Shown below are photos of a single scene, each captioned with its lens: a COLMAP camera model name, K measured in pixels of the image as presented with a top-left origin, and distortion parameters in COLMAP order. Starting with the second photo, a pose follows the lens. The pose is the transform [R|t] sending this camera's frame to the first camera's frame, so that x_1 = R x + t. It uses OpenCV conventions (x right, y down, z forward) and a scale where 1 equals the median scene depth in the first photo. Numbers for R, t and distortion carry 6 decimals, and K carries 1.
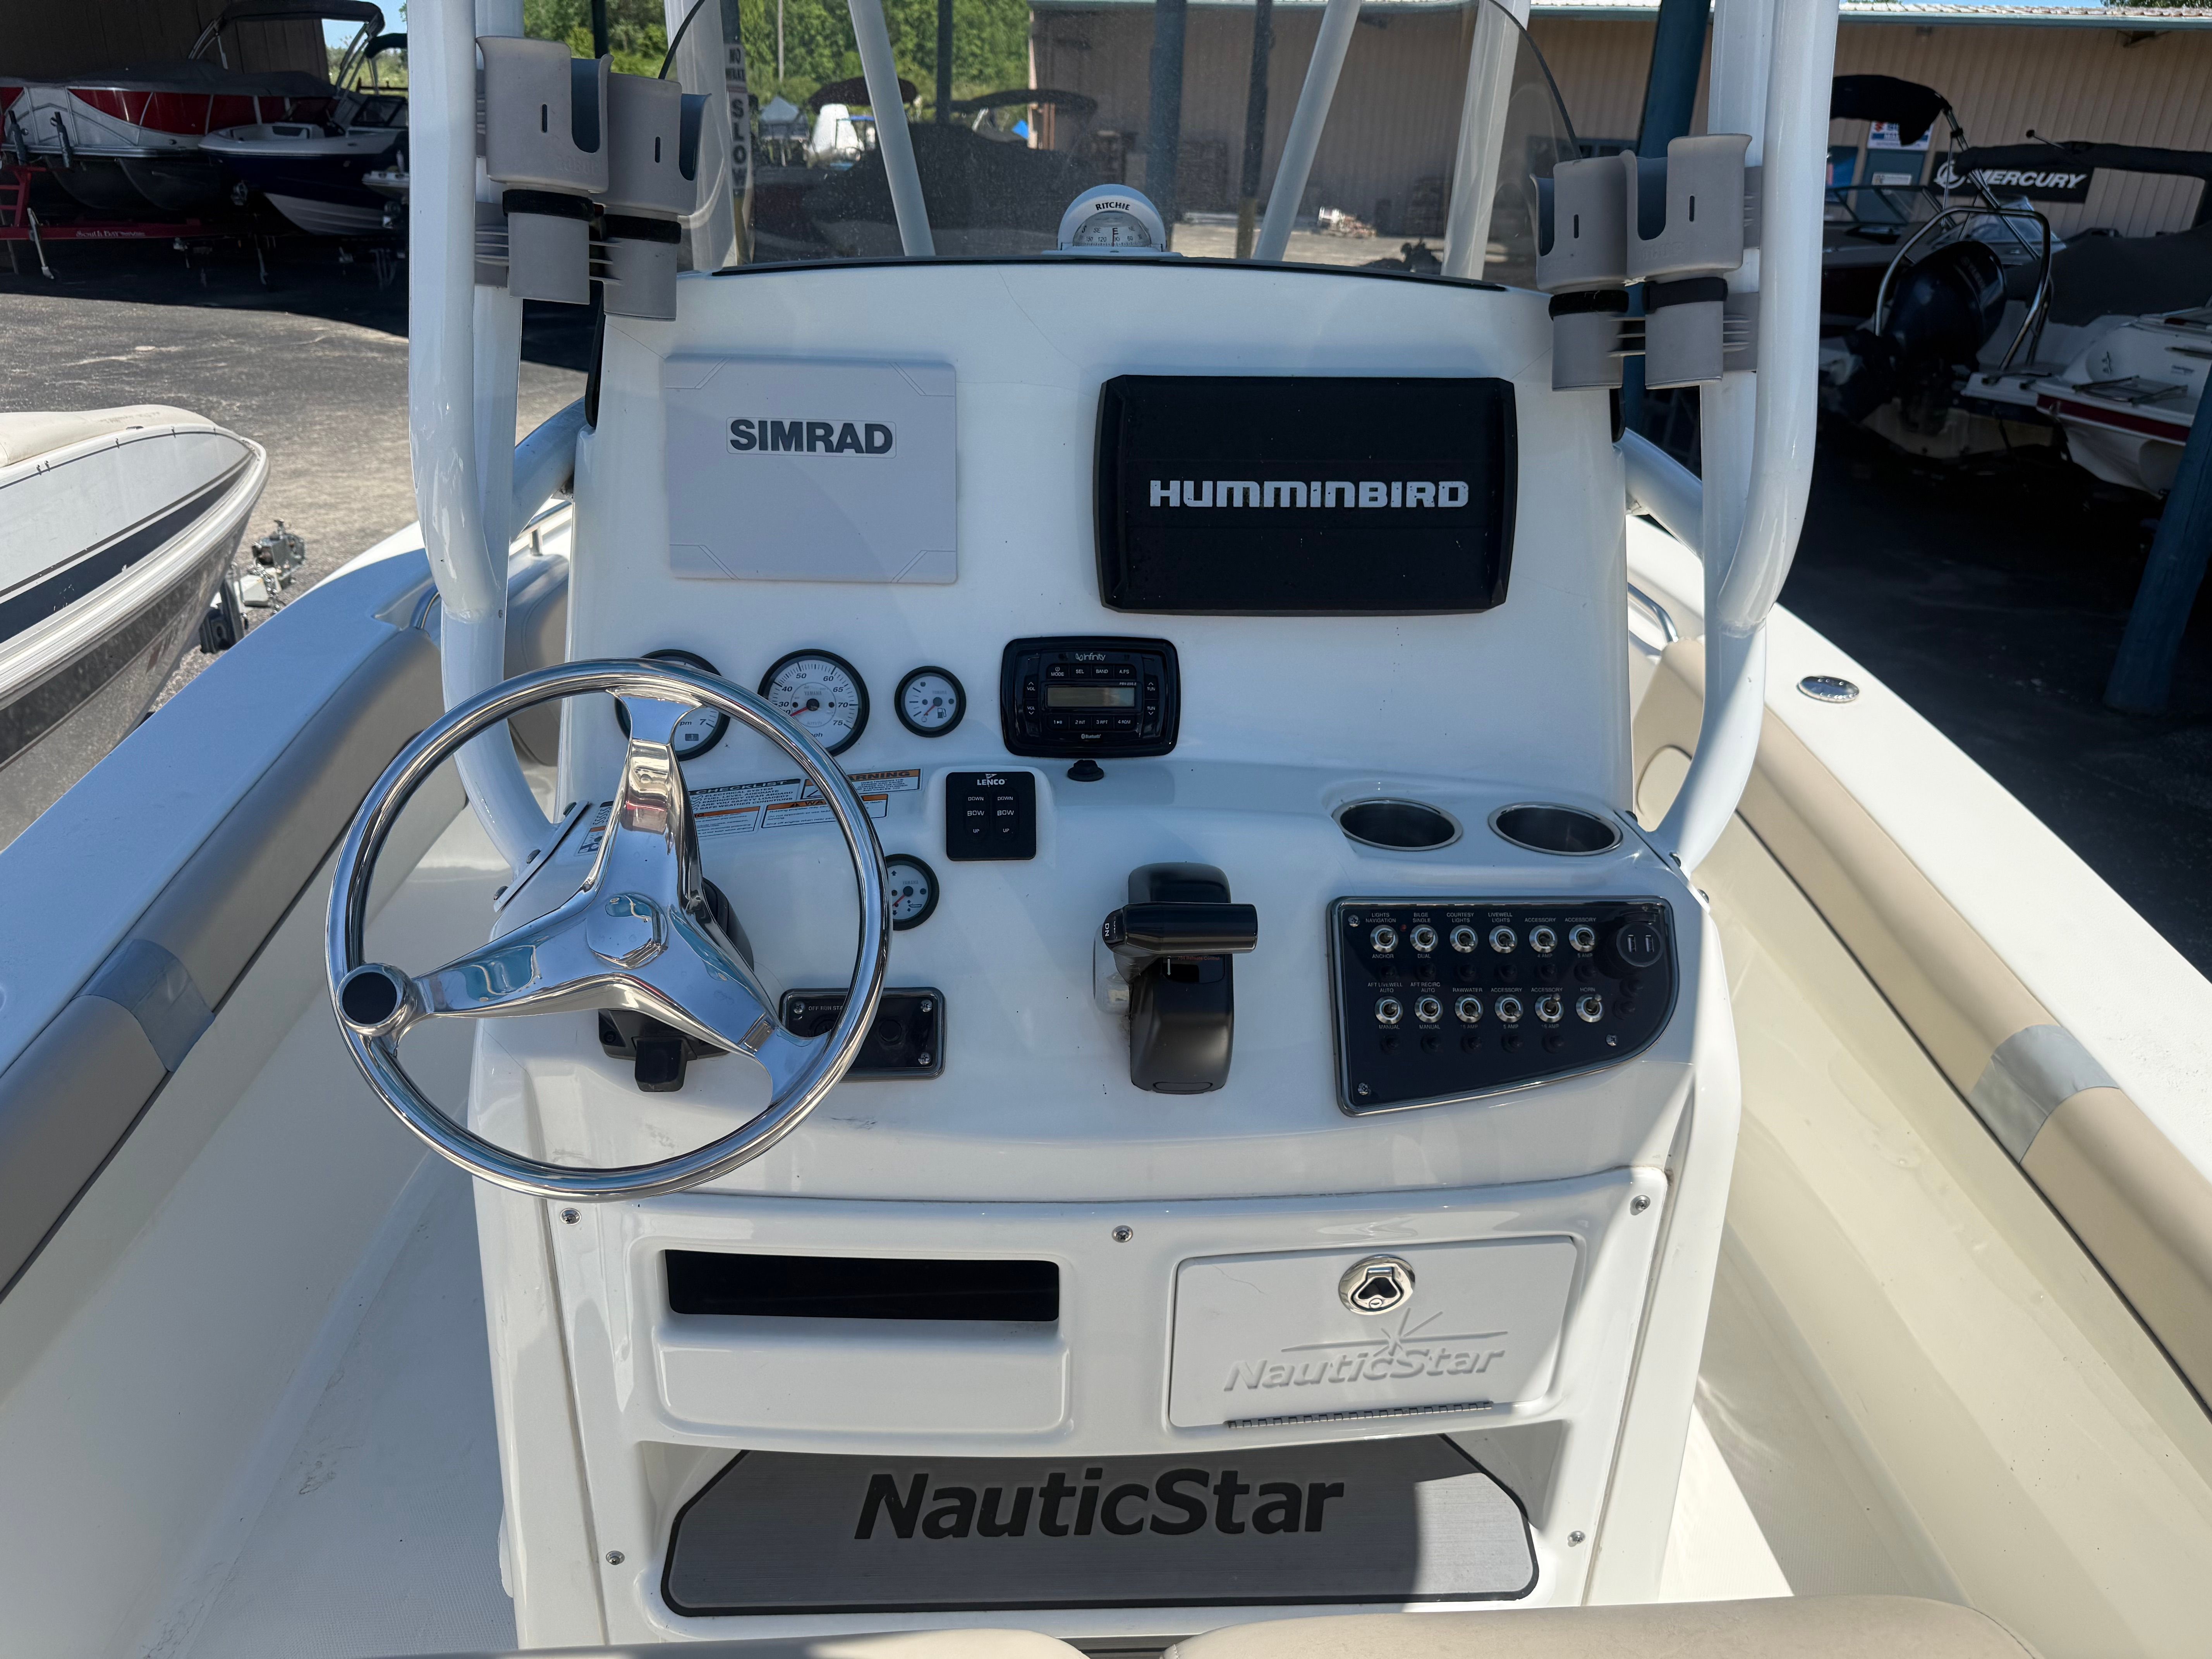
lens RADIAL K [[1583.0, 0, 1108.4], [0, 1583.0, 845.9], [0, 0, 1]] dist [0.023715, -0.037548]
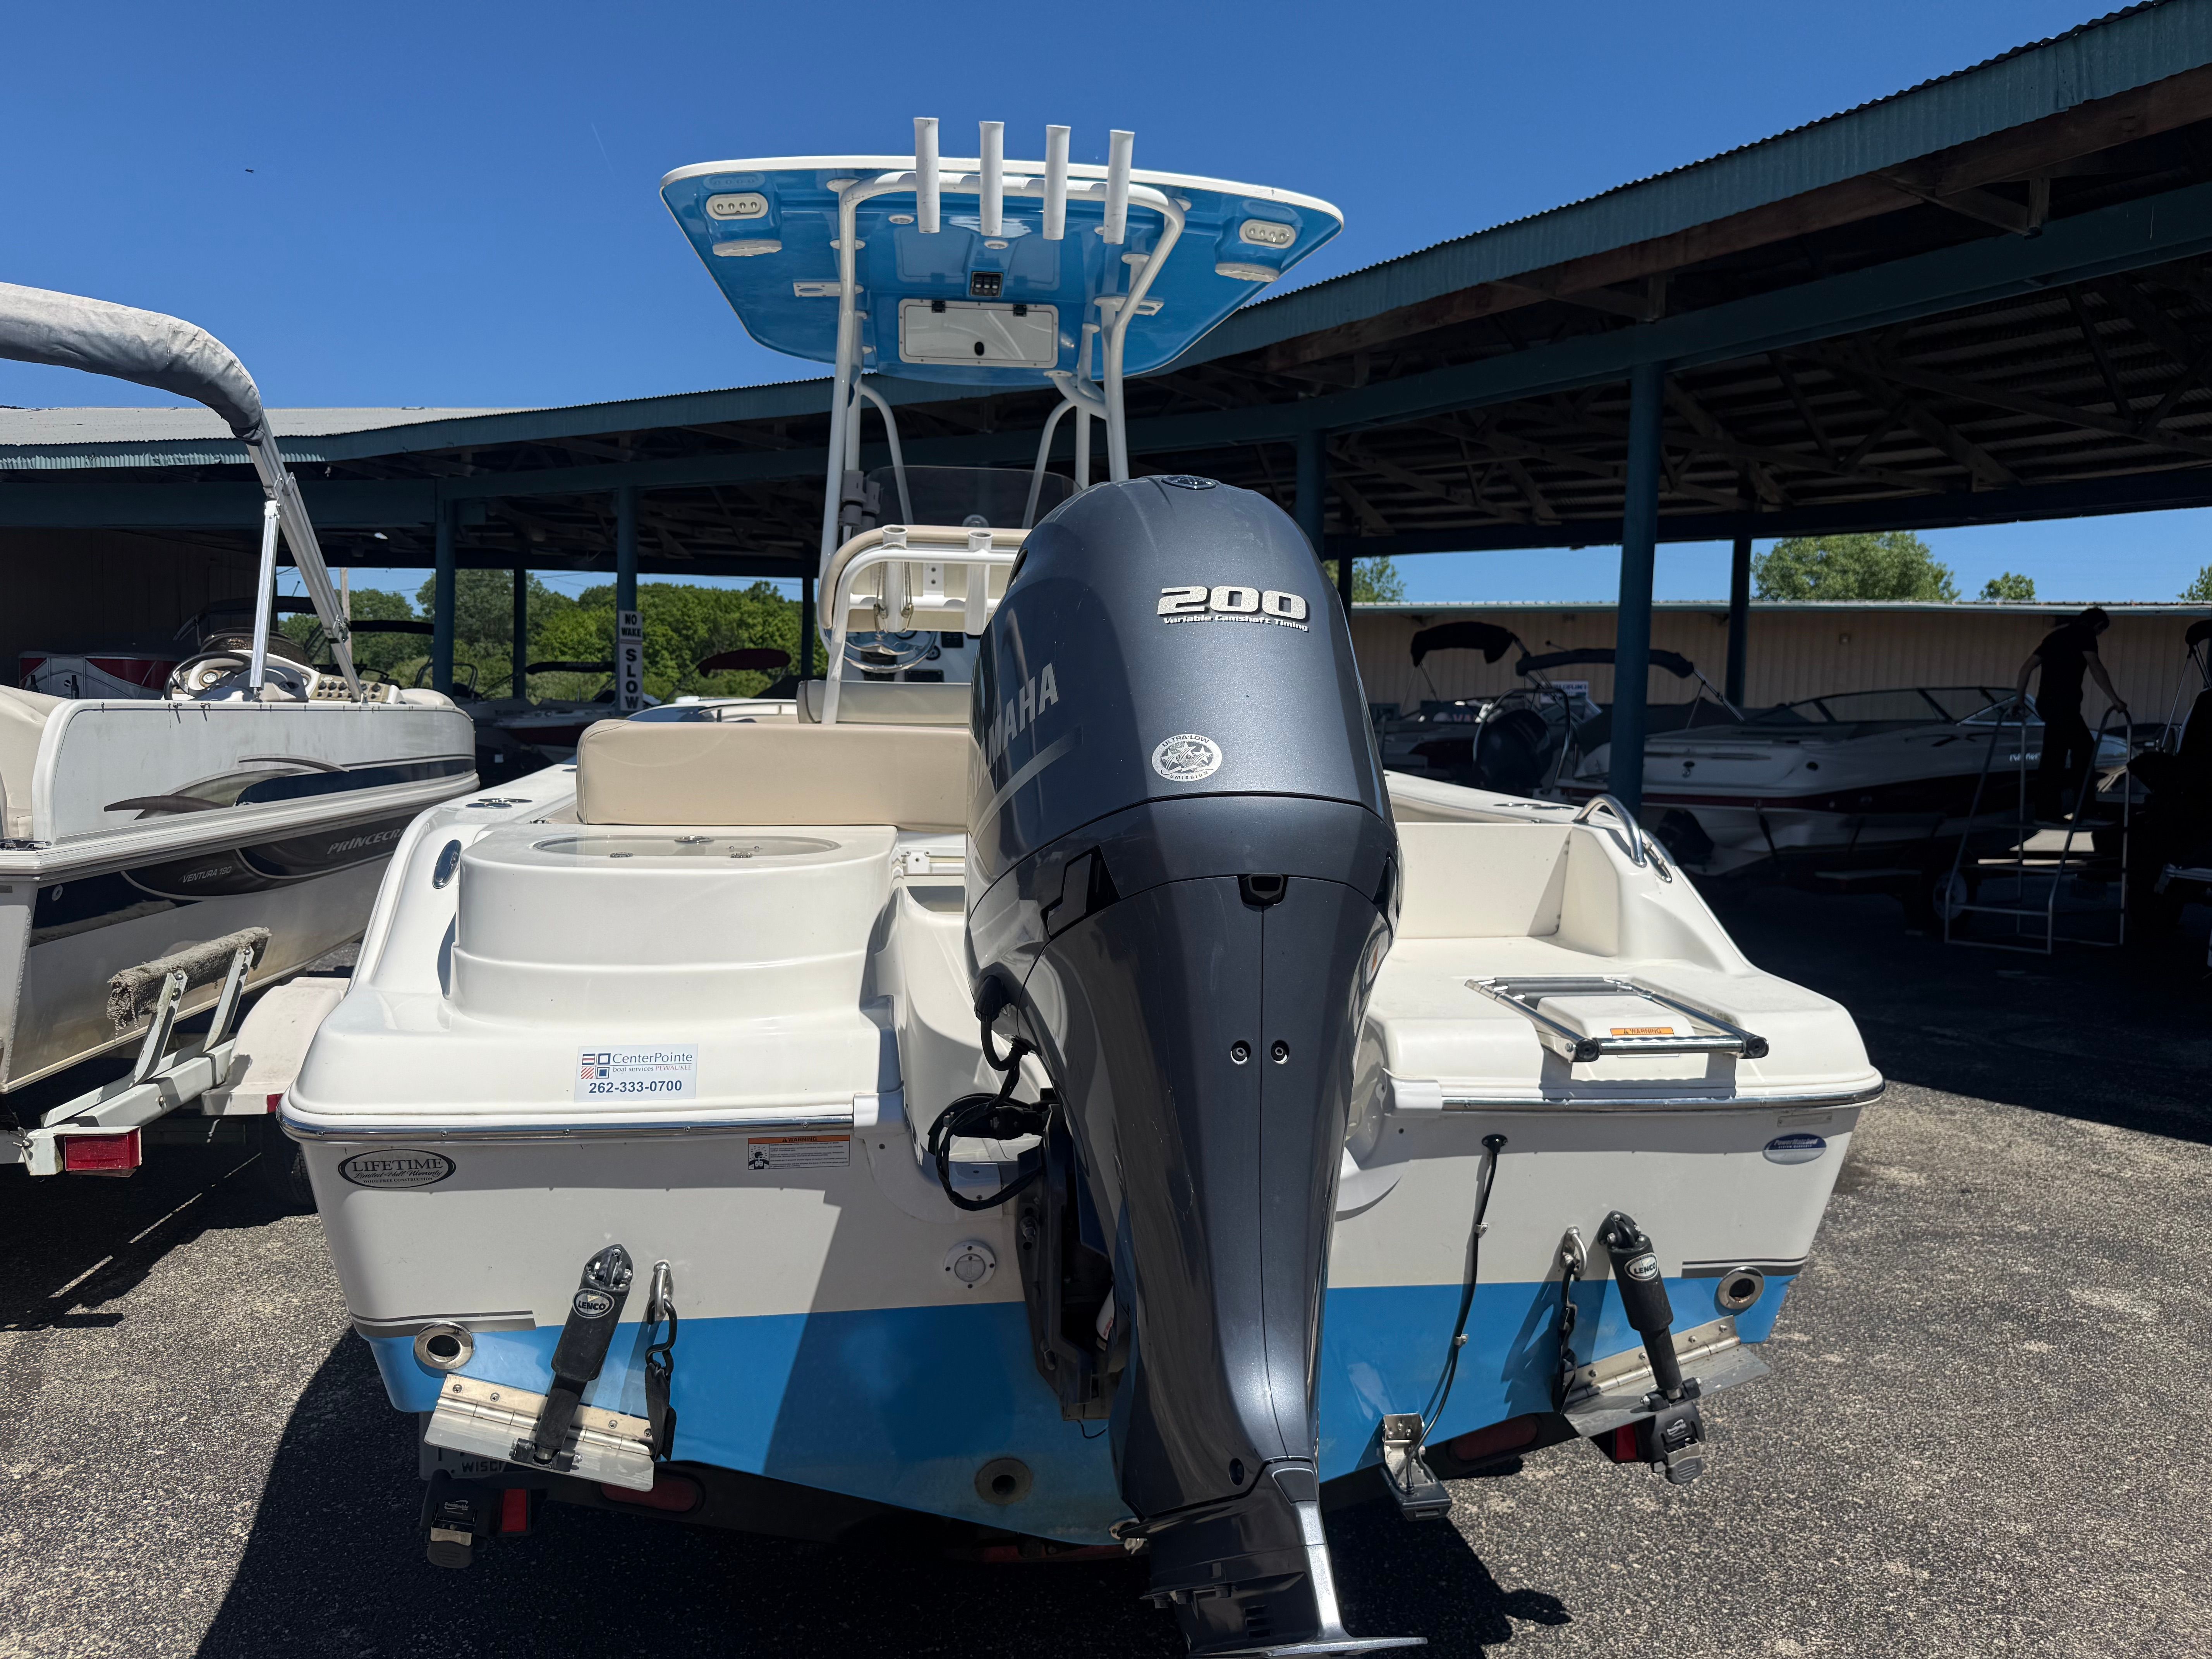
lens RADIAL K [[1583.0, 0, 1108.4], [0, 1583.0, 845.9], [0, 0, 1]] dist [0.023715, -0.037548]
pose [[0.993005, -0.028180, 0.114662, -0.148921], [0.065756, 0.938557, -0.338802, 1.748731], [-0.098070, 0.343972, 0.933844, -2.474387]]
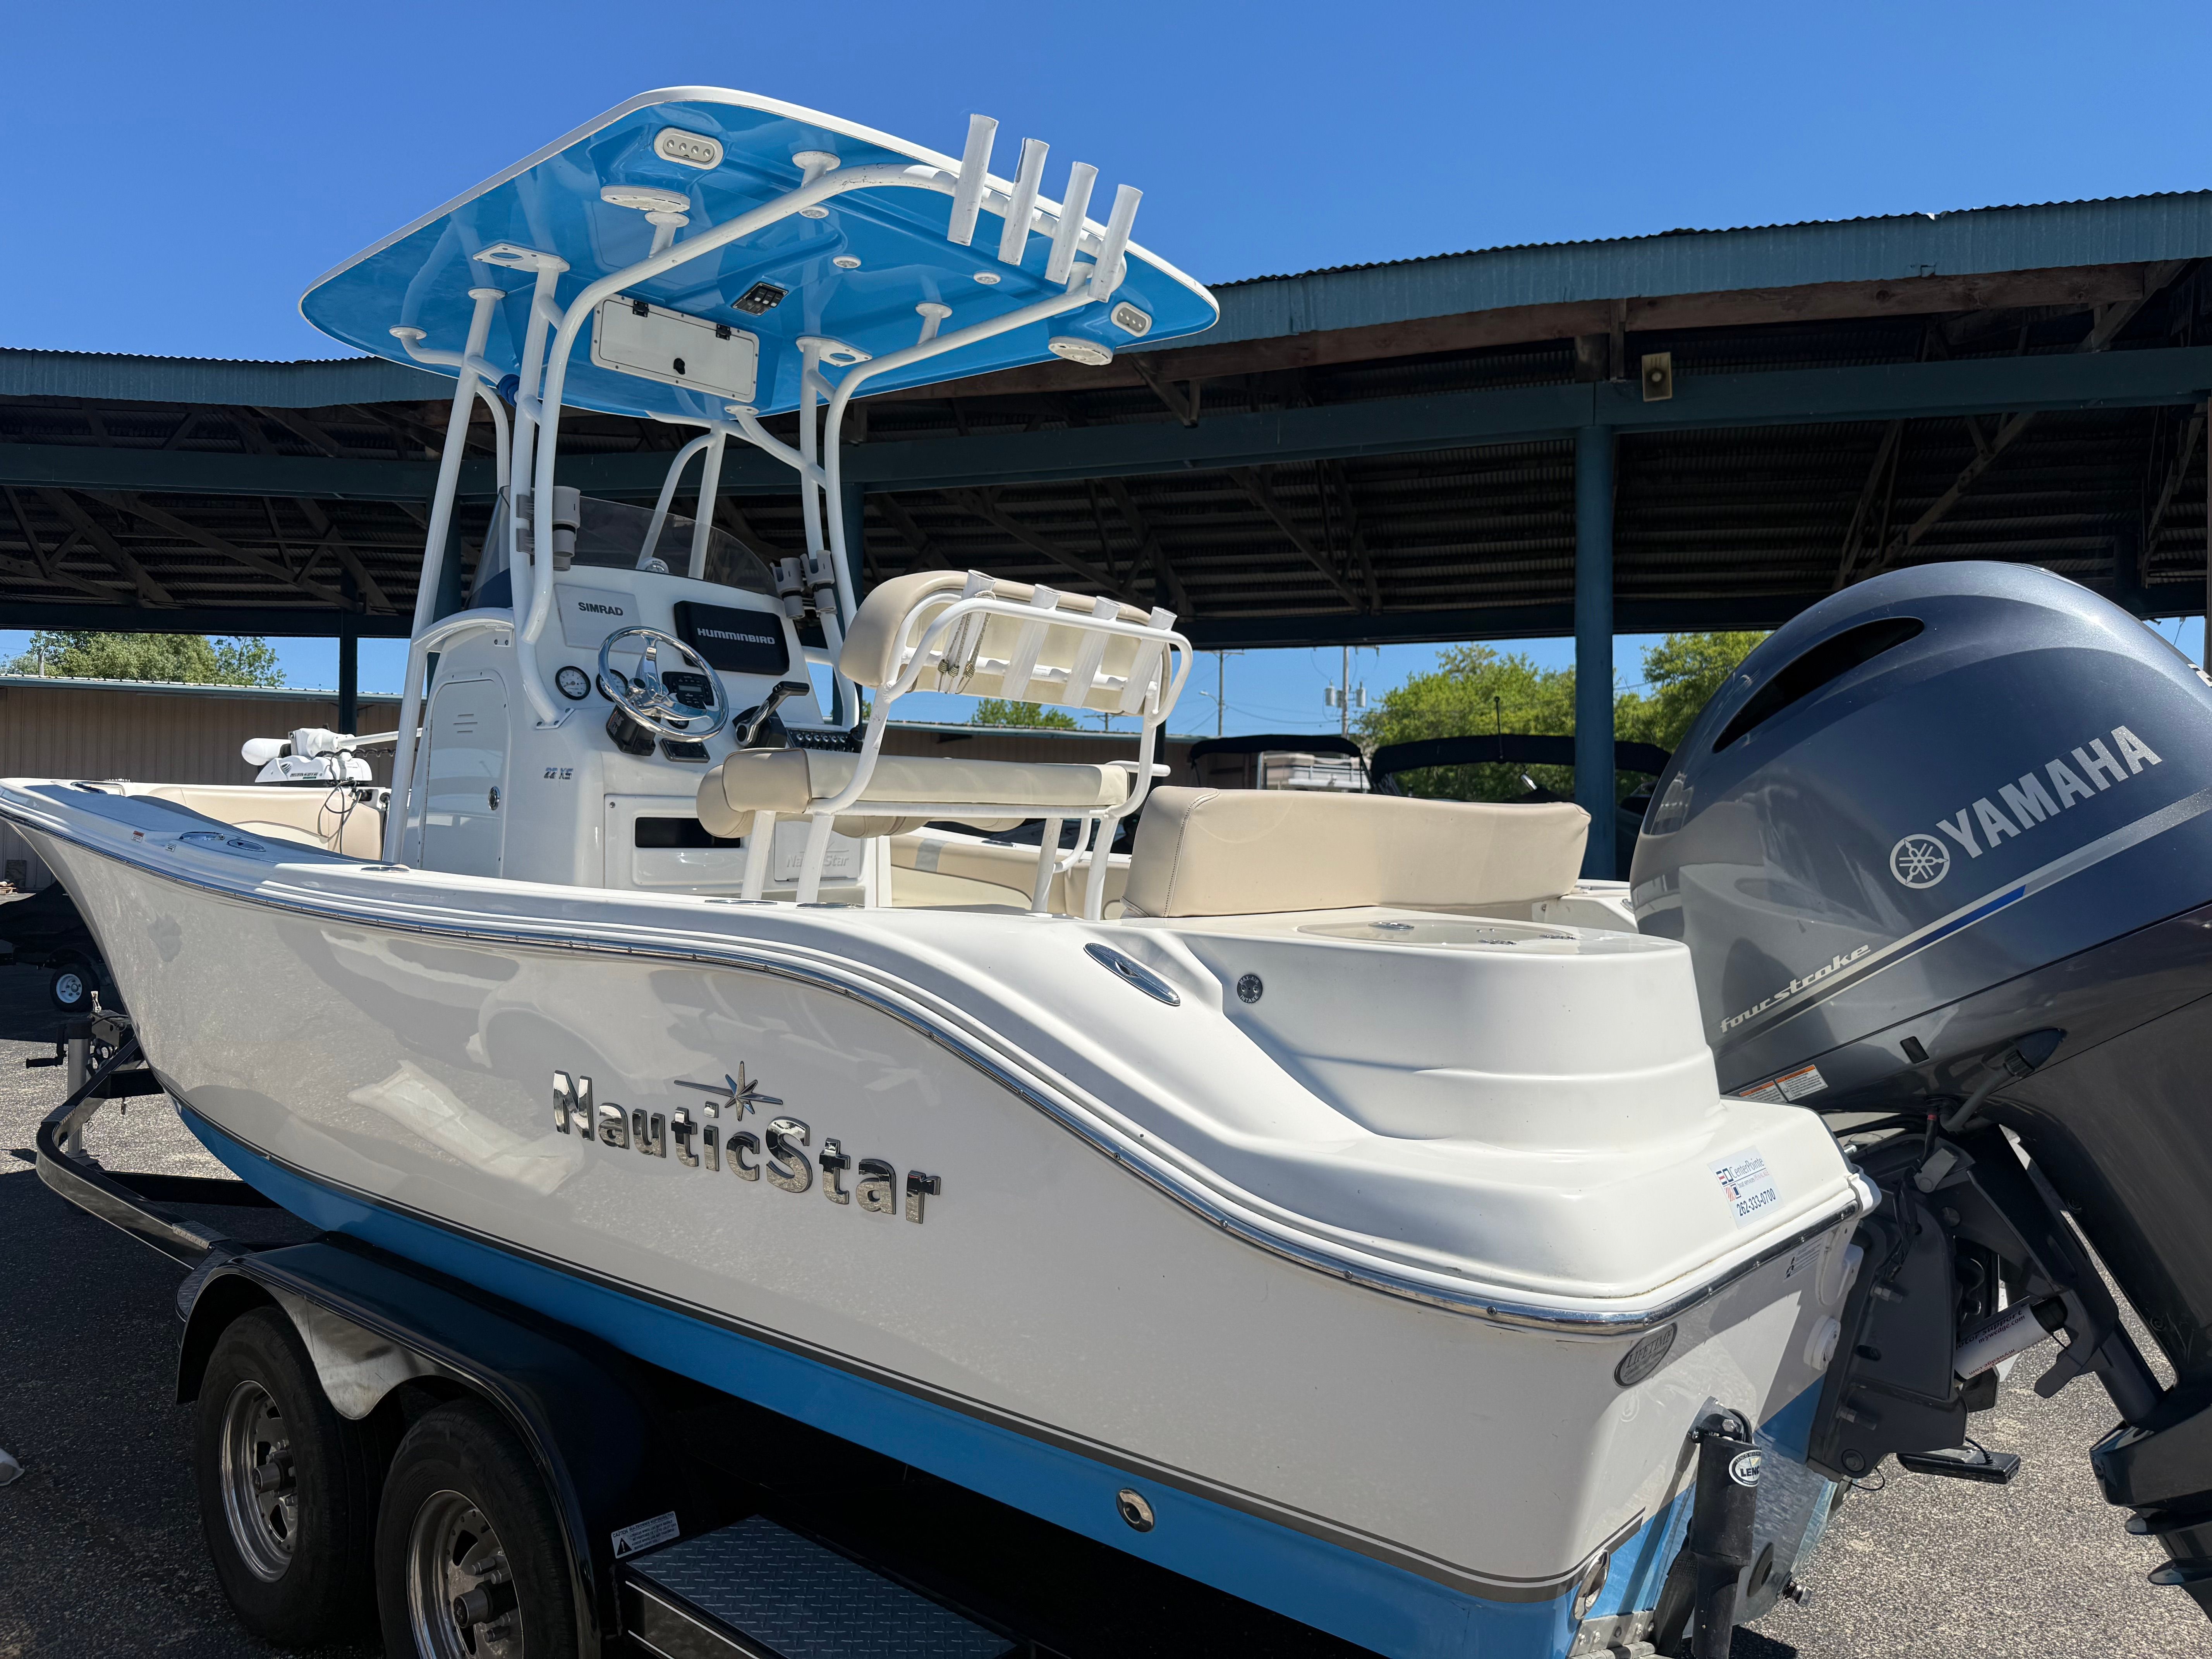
lens RADIAL K [[1583.0, 0, 1108.4], [0, 1583.0, 845.9], [0, 0, 1]] dist [0.023715, -0.037548]
pose [[0.693939, -0.023073, 0.719664, -1.799897], [0.306064, 0.914148, -0.265815, 1.355432], [-0.651746, 0.404723, 0.641425, -1.552537]]
